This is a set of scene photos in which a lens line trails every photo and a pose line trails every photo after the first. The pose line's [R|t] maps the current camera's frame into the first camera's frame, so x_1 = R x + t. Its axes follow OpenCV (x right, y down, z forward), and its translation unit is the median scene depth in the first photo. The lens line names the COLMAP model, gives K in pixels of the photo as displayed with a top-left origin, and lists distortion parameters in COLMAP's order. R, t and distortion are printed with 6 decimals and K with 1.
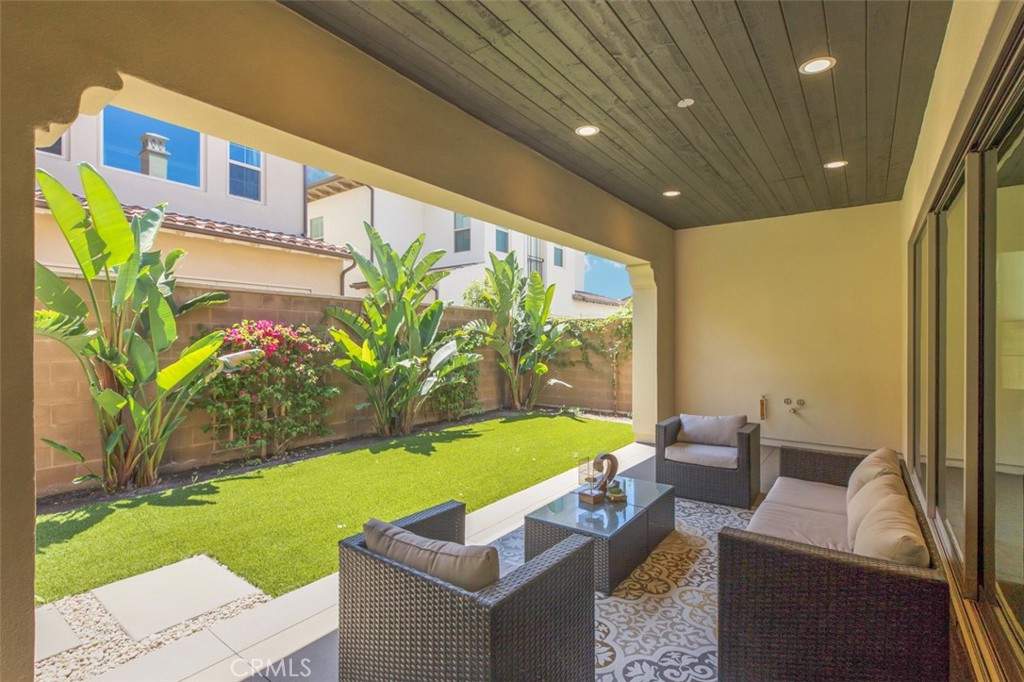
lens RADIAL K [[490.4, 0, 511.3], [0, 490.4, 339.8], [0, 0, 1]] dist [0.001395, -0.000701]
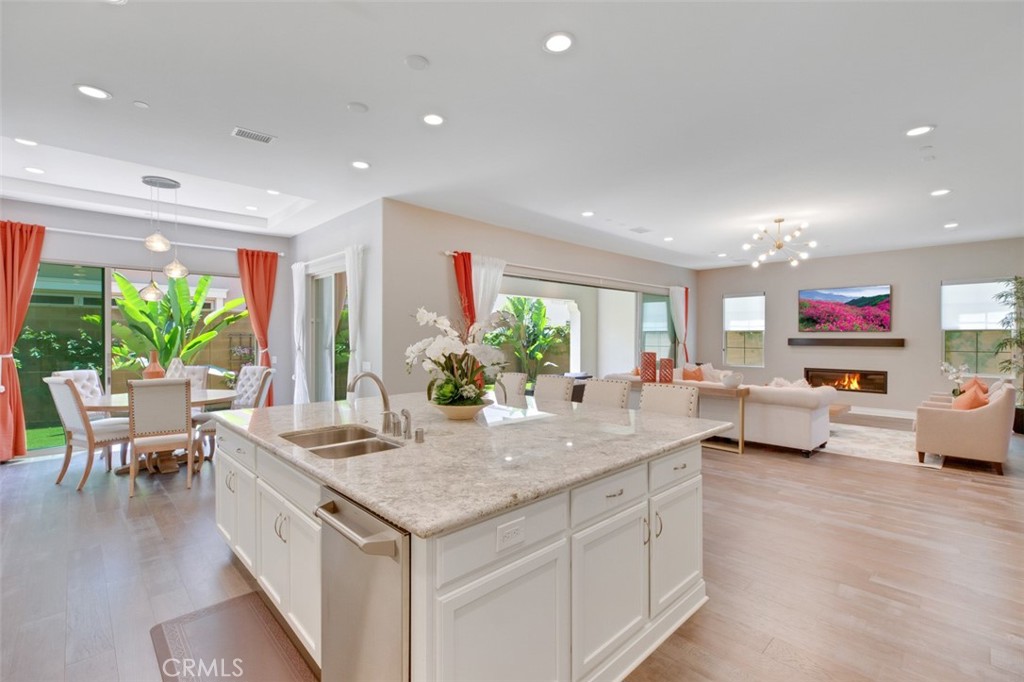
lens RADIAL K [[458.7, 0, 509.1], [0, 458.7, 341.3], [0, 0, 1]] dist [-0.000007, -0.000907]
pose [[0.982564, 0.002361, -0.185912, 0.326205], [-0.000061, 0.999923, 0.012376, -0.013936], [0.185927, -0.012148, 0.982489, -0.733809]]
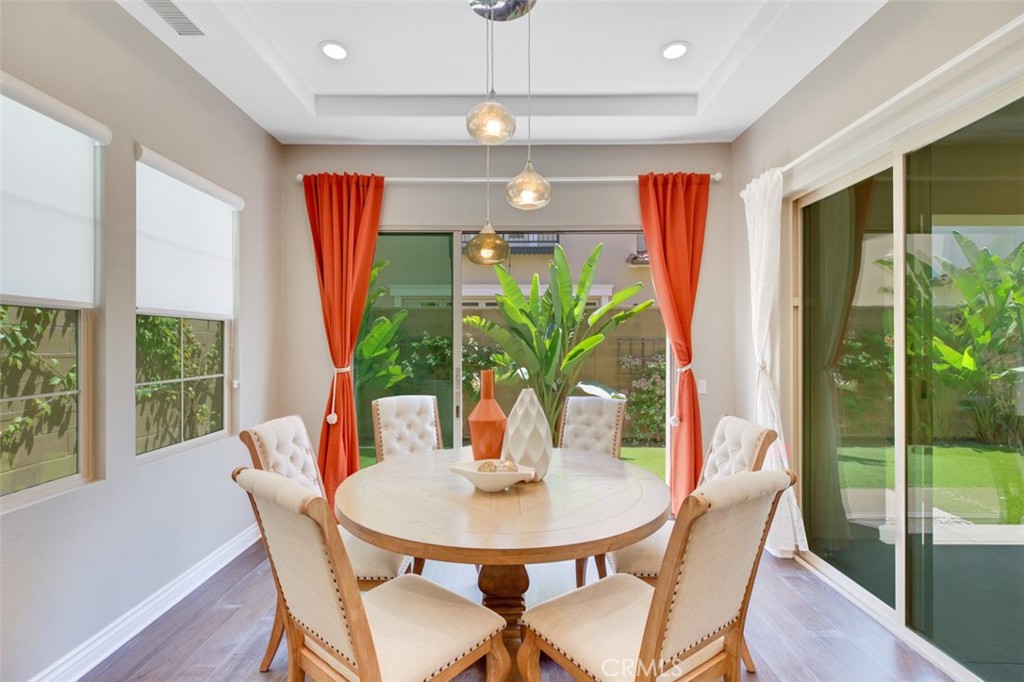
lens RADIAL K [[458.7, 0, 509.1], [0, 458.7, 341.3], [0, 0, 1]] dist [-0.000007, -0.000907]
pose [[0.581775, -0.004059, -0.813340, -0.058974], [0.003873, 0.999990, -0.002220, -0.010909], [0.813341, -0.001858, 0.581785, -0.332142]]
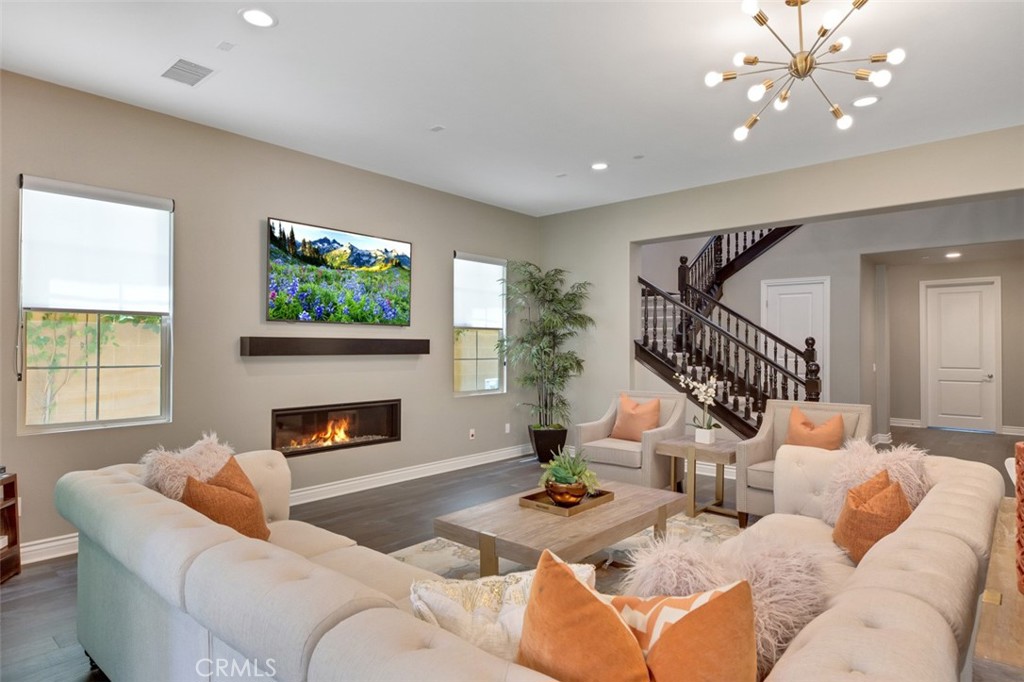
lens RADIAL K [[578.8, 0, 516.7], [0, 578.8, 331.9], [0, 0, 1]] dist [0.005049, -0.001004]
pose [[0.083903, 0.025068, 0.996159, 0.272270], [-0.006941, 0.999674, -0.024572, 0.000447], [-0.996450, -0.004853, 0.084050, 0.288511]]
